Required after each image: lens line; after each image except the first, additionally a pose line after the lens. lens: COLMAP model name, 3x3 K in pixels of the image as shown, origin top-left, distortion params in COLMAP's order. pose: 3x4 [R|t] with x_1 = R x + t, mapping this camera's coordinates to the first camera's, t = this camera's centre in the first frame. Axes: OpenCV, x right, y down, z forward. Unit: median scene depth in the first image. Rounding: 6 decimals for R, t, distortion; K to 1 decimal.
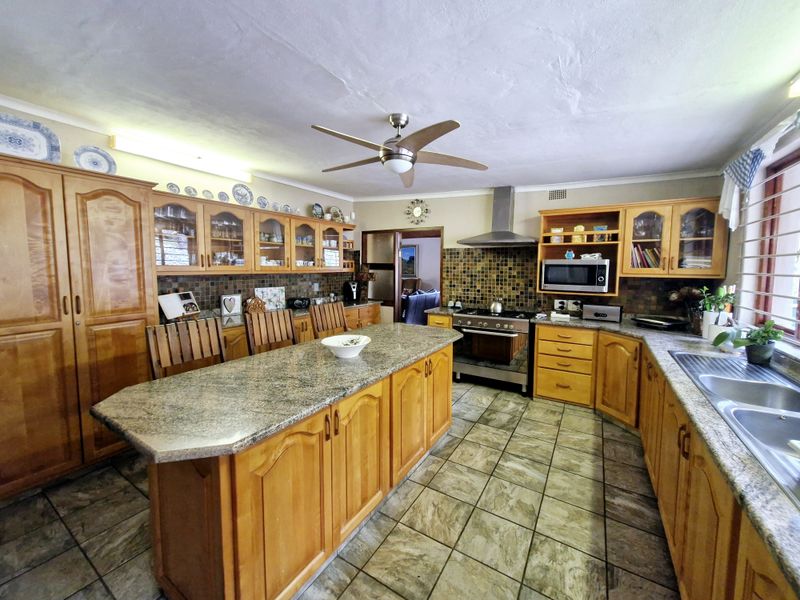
lens RADIAL K [[314.2, 0, 407.5], [0, 314.2, 285.4], [0, 0, 1]] dist [0.001022, 0.000203]
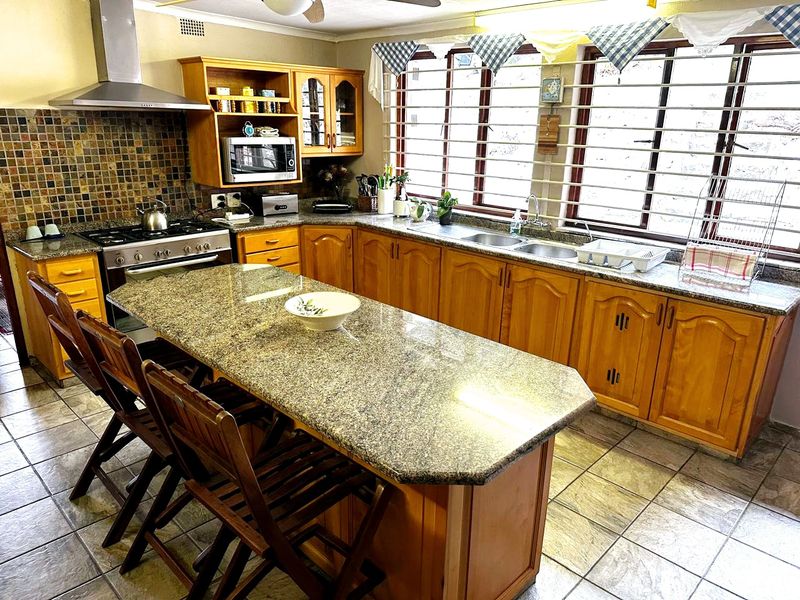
lens RADIAL K [[561.9, 0, 398.2], [0, 561.9, 304.9], [0, 0, 1]] dist [0.038922, -0.024466]
pose [[0.238620, -0.313864, 0.918994, -0.737270], [0.042904, 0.948814, 0.312909, -0.109485], [-0.970165, -0.035238, 0.239872, 0.337413]]
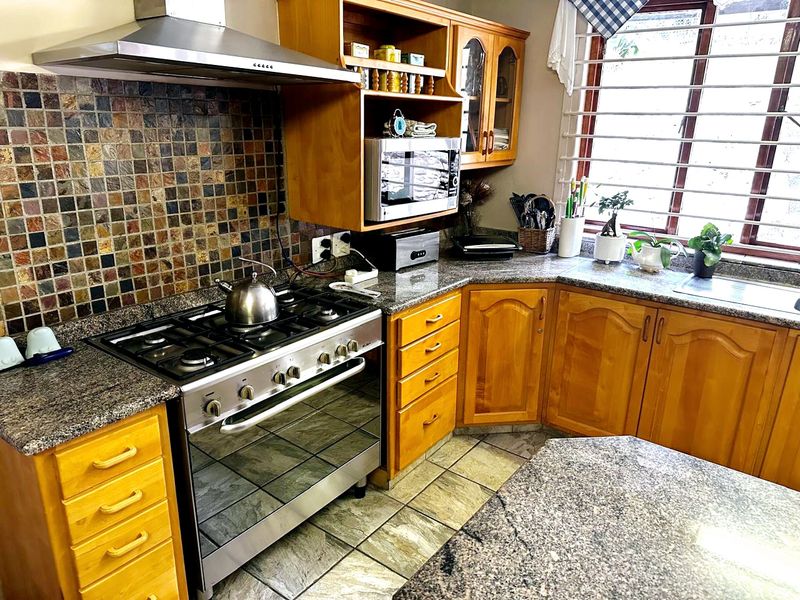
lens RADIAL K [[561.9, 0, 399.4], [0, 561.9, 302.1], [0, 0, 1]] dist [0.038922, -0.024466]
pose [[0.118218, -0.306635, 0.944457, -0.237200], [0.043902, 0.951811, 0.303527, -0.100688], [-0.992017, 0.005581, 0.125983, 0.914071]]
